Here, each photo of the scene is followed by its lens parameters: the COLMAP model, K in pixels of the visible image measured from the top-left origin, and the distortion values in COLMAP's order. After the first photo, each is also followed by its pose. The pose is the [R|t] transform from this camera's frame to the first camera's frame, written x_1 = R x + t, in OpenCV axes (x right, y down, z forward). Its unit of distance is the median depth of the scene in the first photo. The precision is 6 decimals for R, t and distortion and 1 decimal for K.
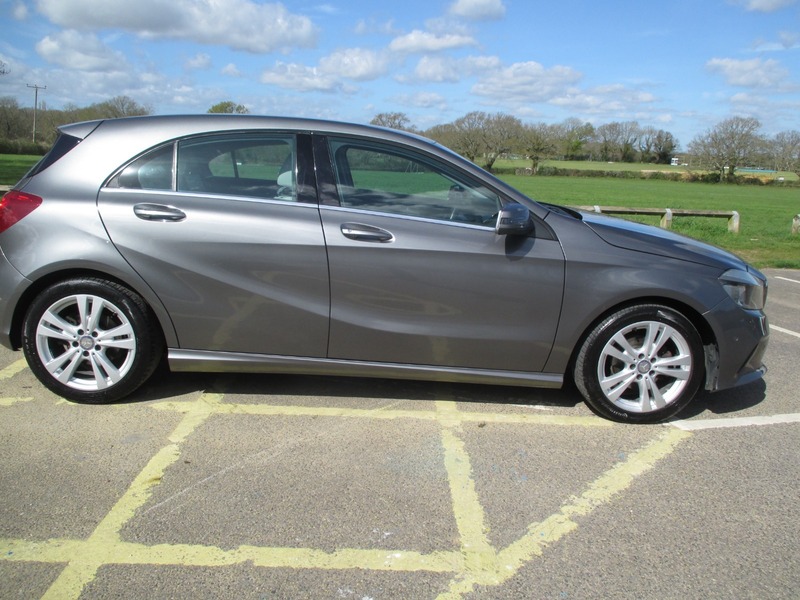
lens RADIAL K [[678.4, 0, 407.1], [0, 678.4, 325.8], [0, 0, 1]] dist [-0.030159, 0.003892]
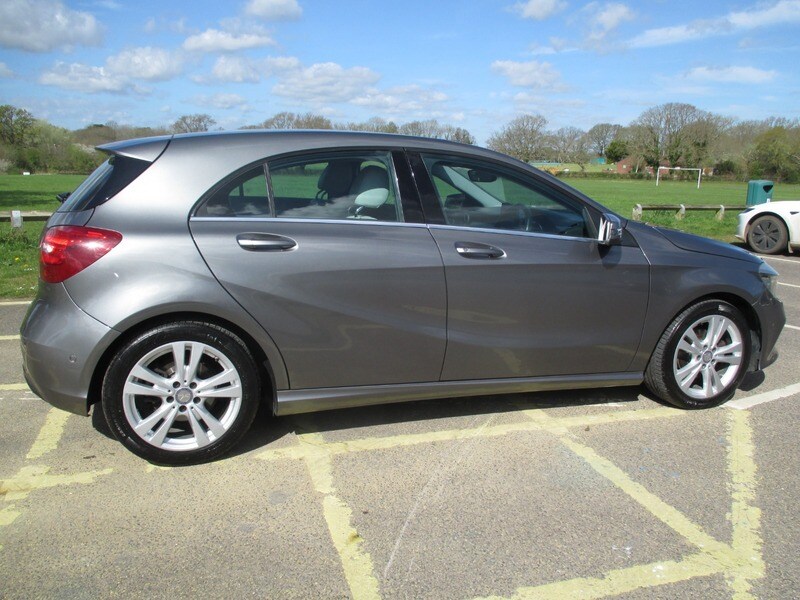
lens RADIAL K [[678.4, 0, 408.2], [0, 678.4, 324.5], [0, 0, 1]] dist [-0.030159, 0.003892]
pose [[0.958252, -0.091448, 0.270908, -0.410532], [0.092008, 0.995701, 0.010661, -0.047516], [-0.270719, 0.014710, 0.962546, 0.078660]]
